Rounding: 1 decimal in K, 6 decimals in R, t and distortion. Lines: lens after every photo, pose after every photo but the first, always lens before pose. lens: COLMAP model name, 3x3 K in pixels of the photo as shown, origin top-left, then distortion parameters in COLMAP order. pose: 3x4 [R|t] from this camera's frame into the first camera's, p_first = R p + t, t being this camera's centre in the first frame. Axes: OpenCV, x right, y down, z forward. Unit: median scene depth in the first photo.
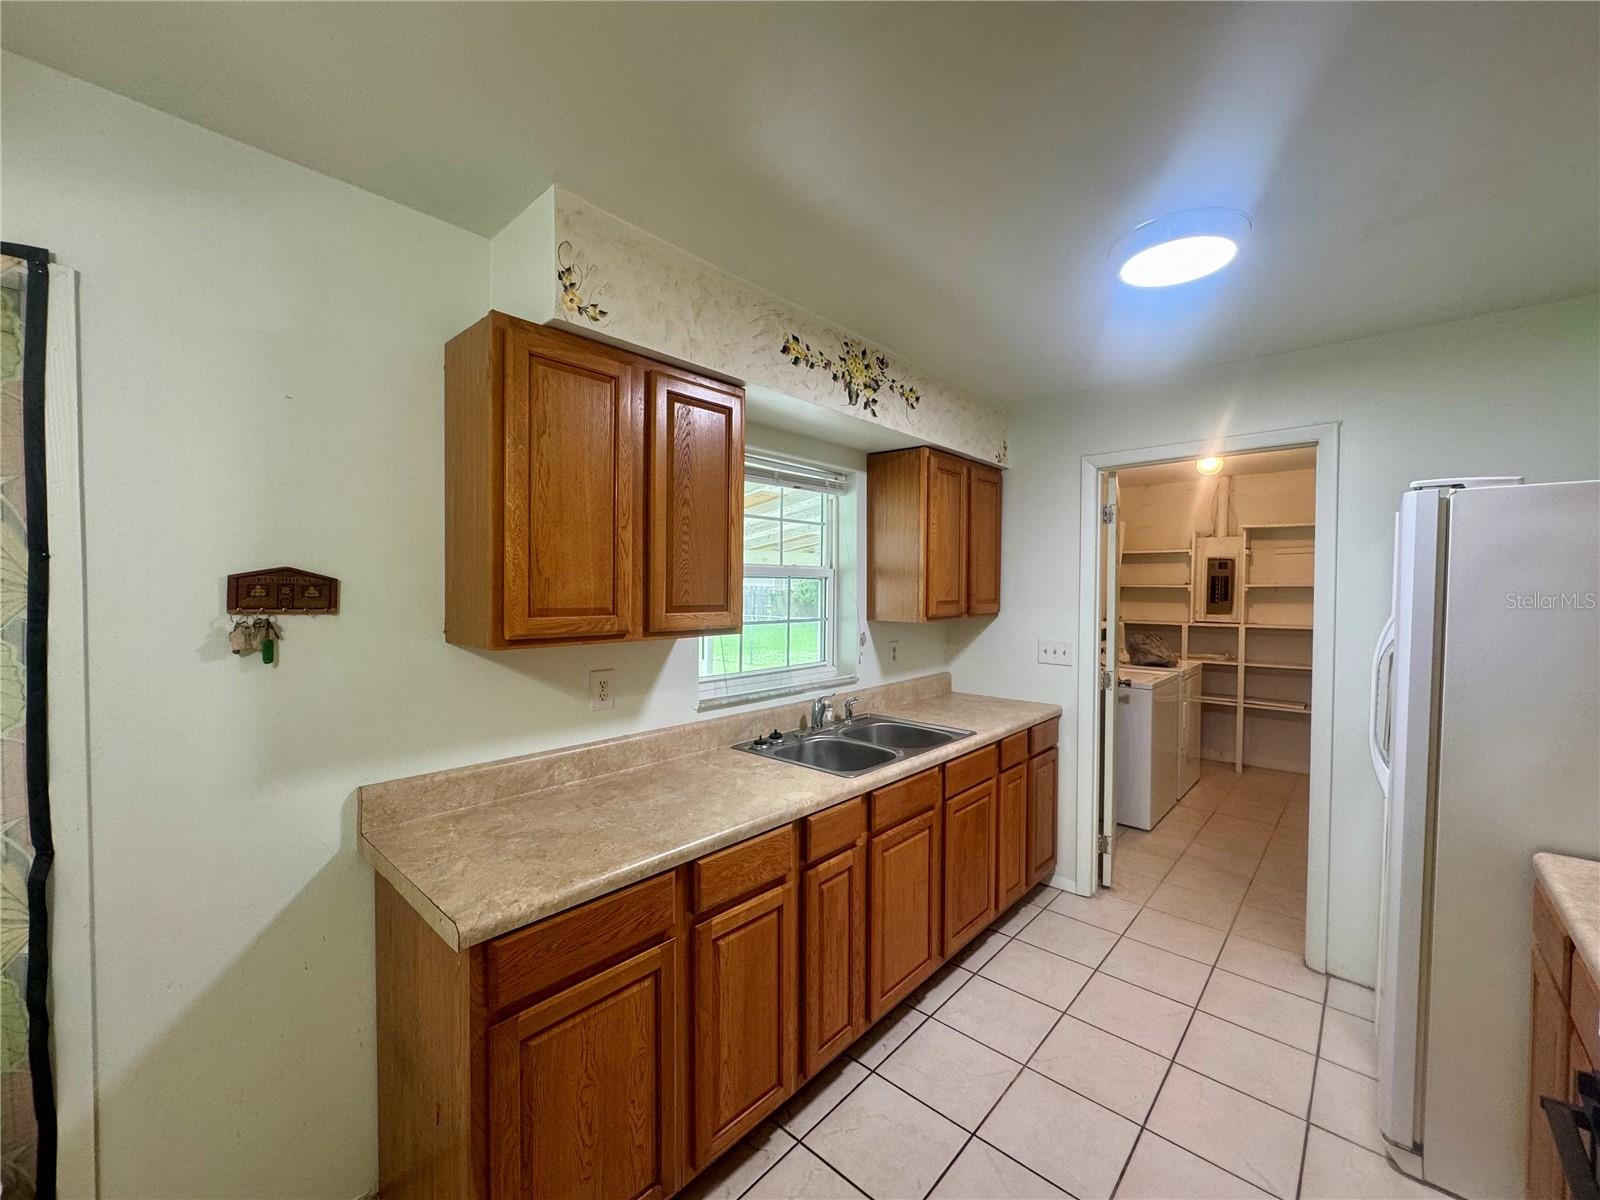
lens RADIAL K [[638.8, 0, 808.6], [0, 638.8, 604.4], [0, 0, 1]] dist [-0.001813, 0.000121]
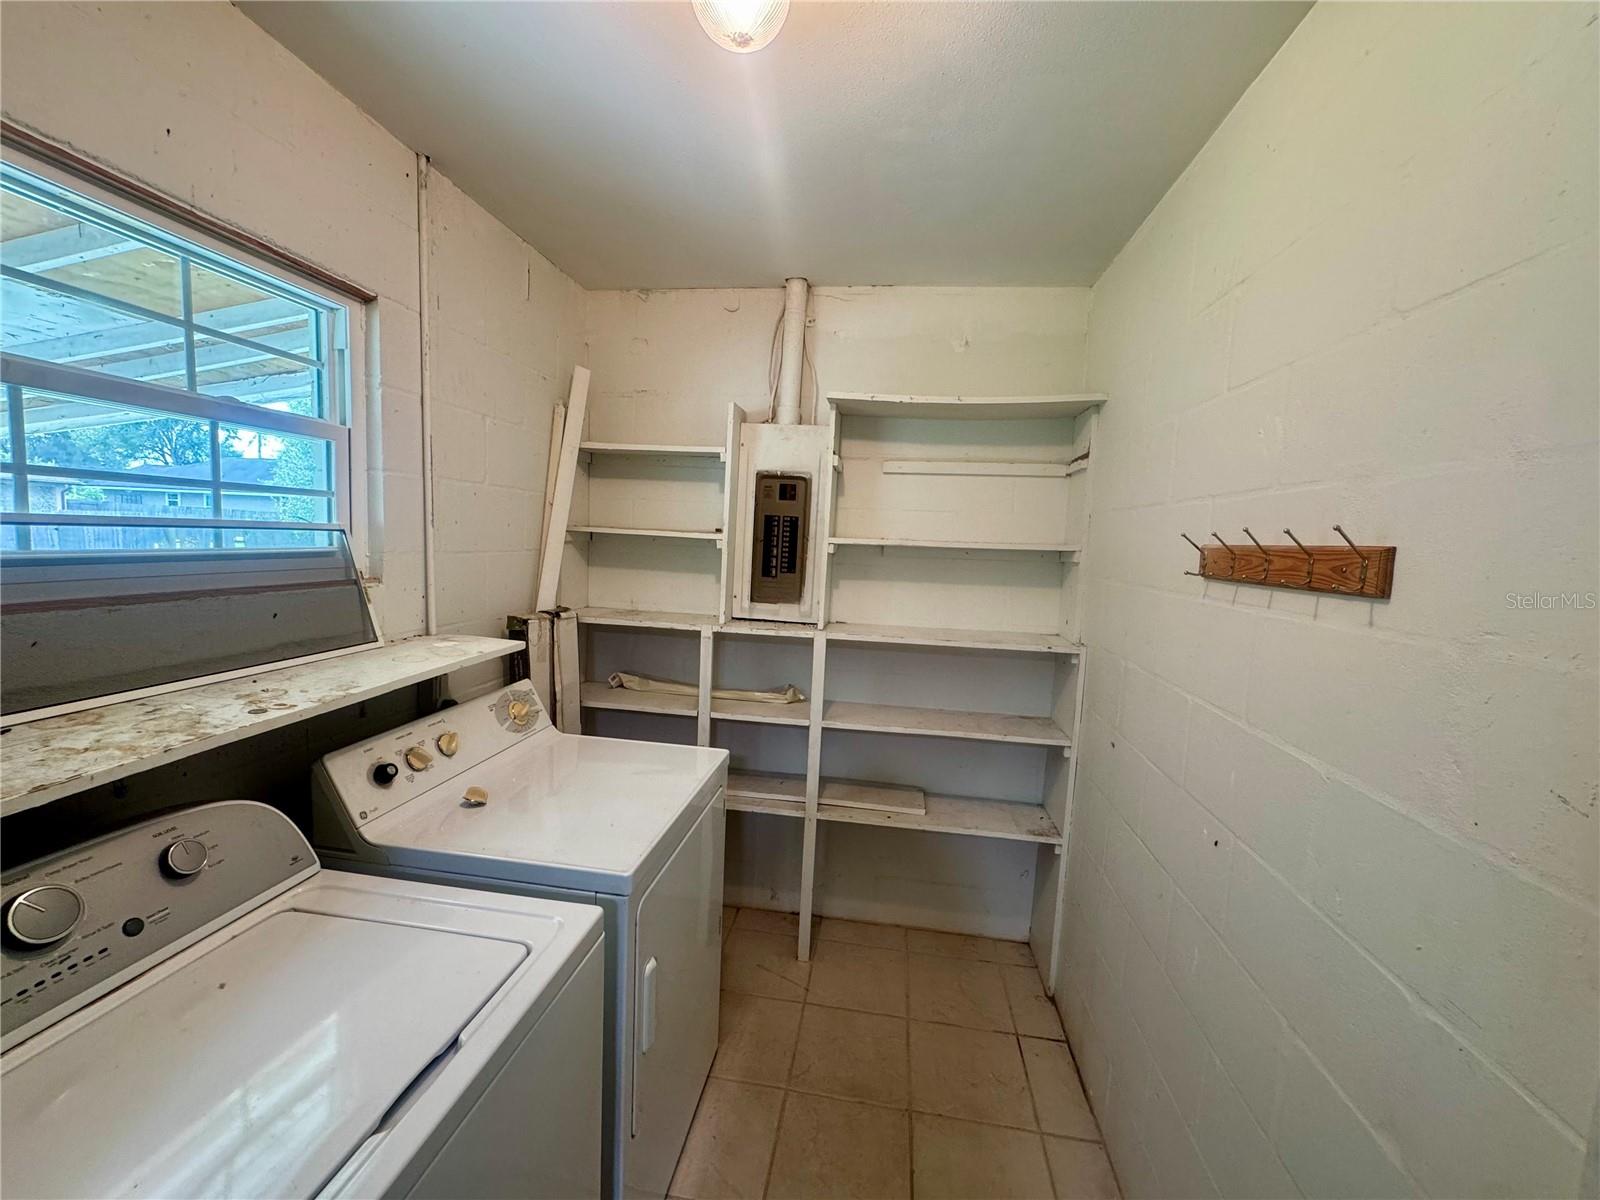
lens RADIAL K [[638.8, 0, 804.9], [0, 638.8, 600.1], [0, 0, 1]] dist [-0.001813, 0.000121]
pose [[0.843271, -0.014509, 0.537293, 0.424220], [-0.030253, 0.996770, 0.074399, -0.019769], [-0.536636, -0.078993, 0.840108, 0.622804]]
